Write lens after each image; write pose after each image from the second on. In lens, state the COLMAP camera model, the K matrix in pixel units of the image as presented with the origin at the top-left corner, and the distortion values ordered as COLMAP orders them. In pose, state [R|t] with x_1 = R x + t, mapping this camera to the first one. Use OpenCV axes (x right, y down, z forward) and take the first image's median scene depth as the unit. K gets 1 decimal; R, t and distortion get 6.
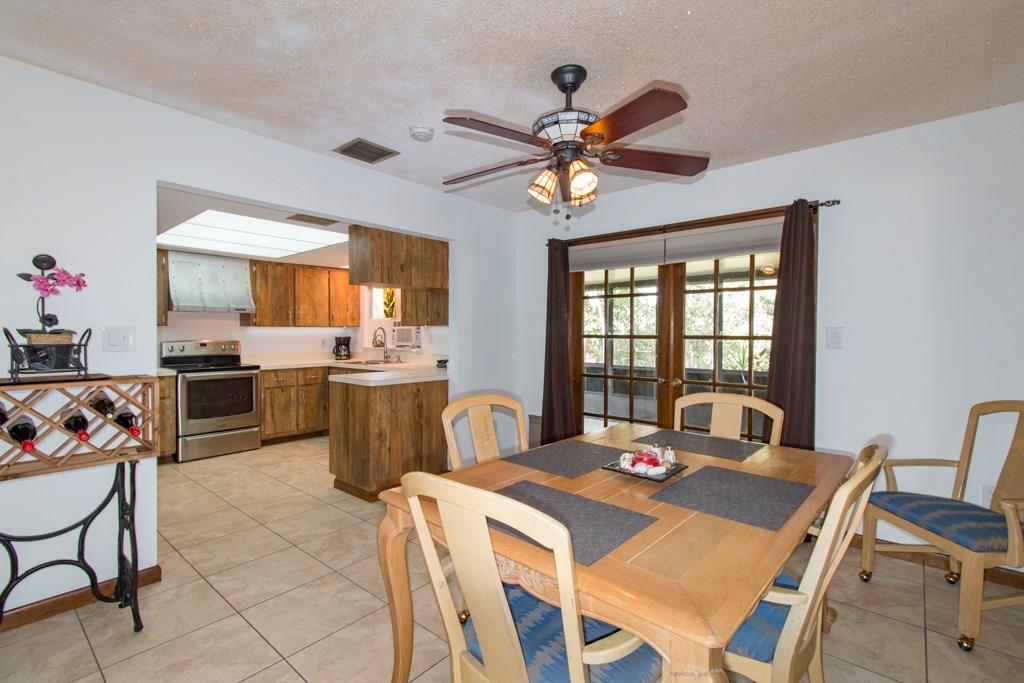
lens RADIAL K [[472.8, 0, 512.0], [0, 472.8, 341.5], [0, 0, 1]] dist [0.002745, 0.000270]
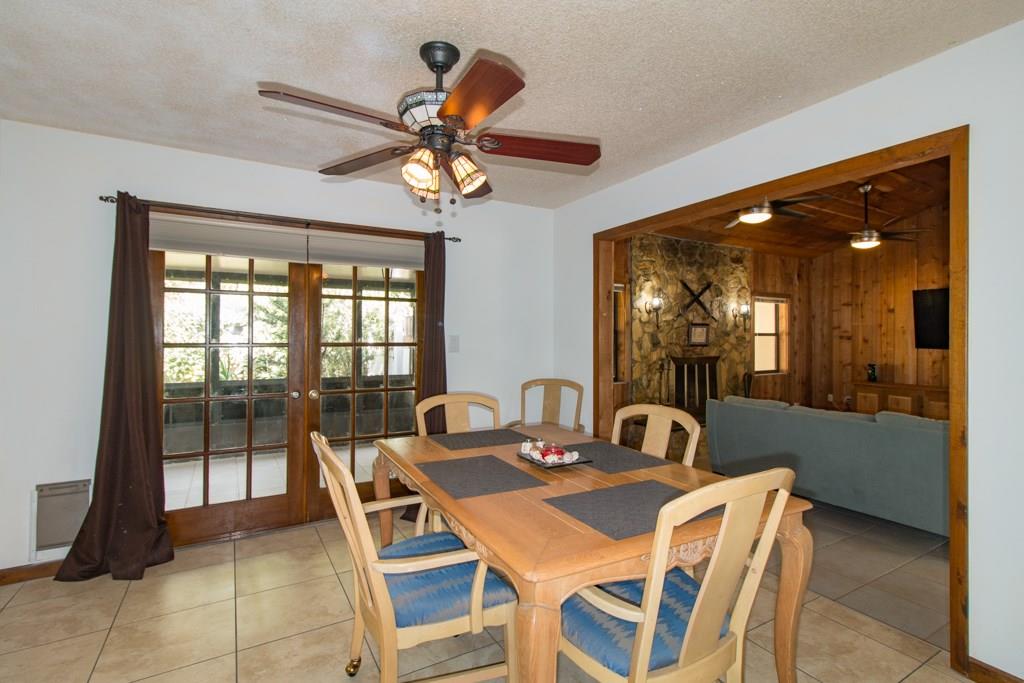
lens RADIAL K [[472.8, 0, 512.0], [0, 472.8, 341.5], [0, 0, 1]] dist [0.002745, 0.000270]
pose [[0.324208, -0.004817, 0.945973, -0.394128], [0.018017, 0.999837, -0.001084, -0.007124], [-0.945814, 0.017395, 0.324242, 0.343061]]
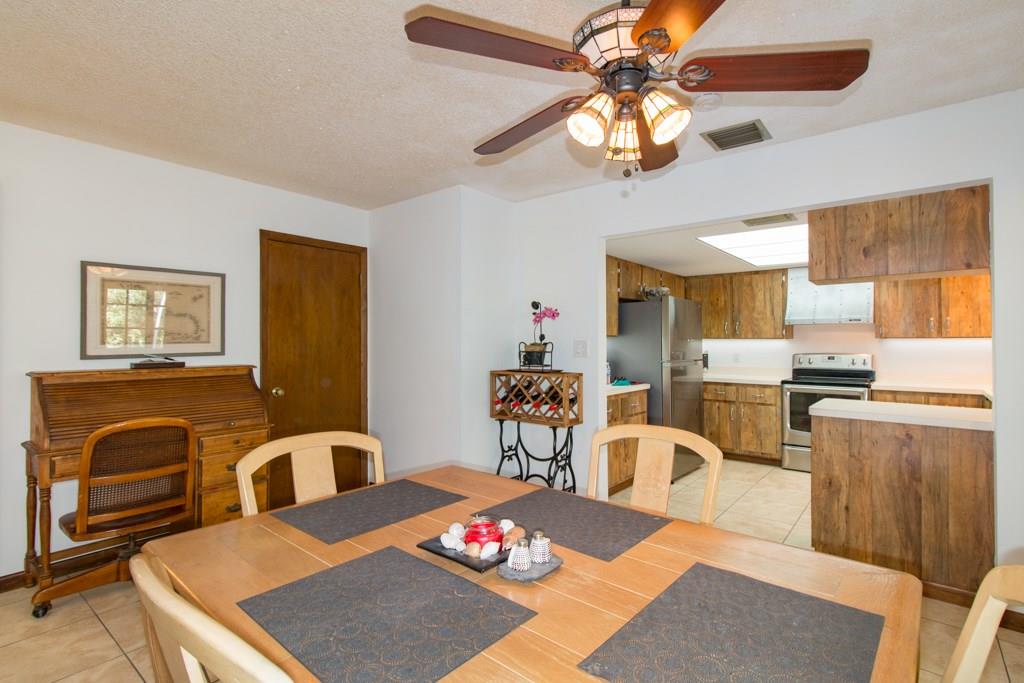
lens RADIAL K [[487.7, 0, 525.6], [0, 487.7, 341.5], [0, 0, 1]] dist [0.000174, 0.000189]
pose [[0.039143, -0.005765, -0.999217, 0.470262], [-0.022363, 0.999728, -0.006644, -0.009583], [0.998983, 0.022606, 0.039003, 0.490514]]
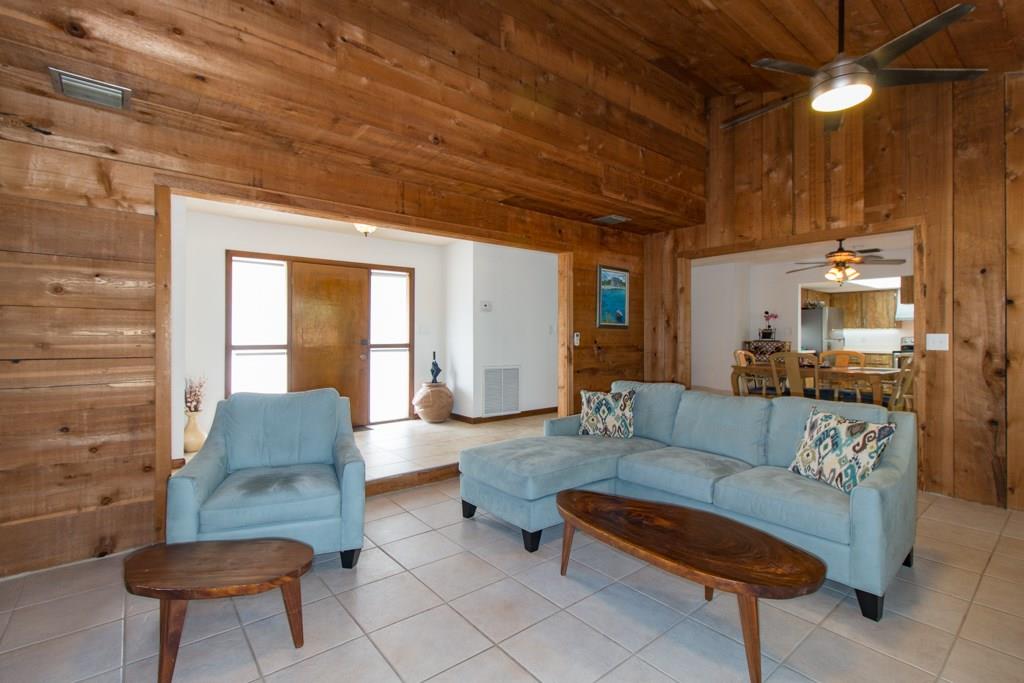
lens RADIAL K [[472.8, 0, 512.0], [0, 472.8, 341.5], [0, 0, 1]] dist [0.002745, 0.000270]
pose [[-0.178052, 0.004822, -0.984009, 1.898707], [-0.027431, 0.999575, 0.009862, 0.056431], [0.983639, 0.028748, -0.177844, -0.240823]]
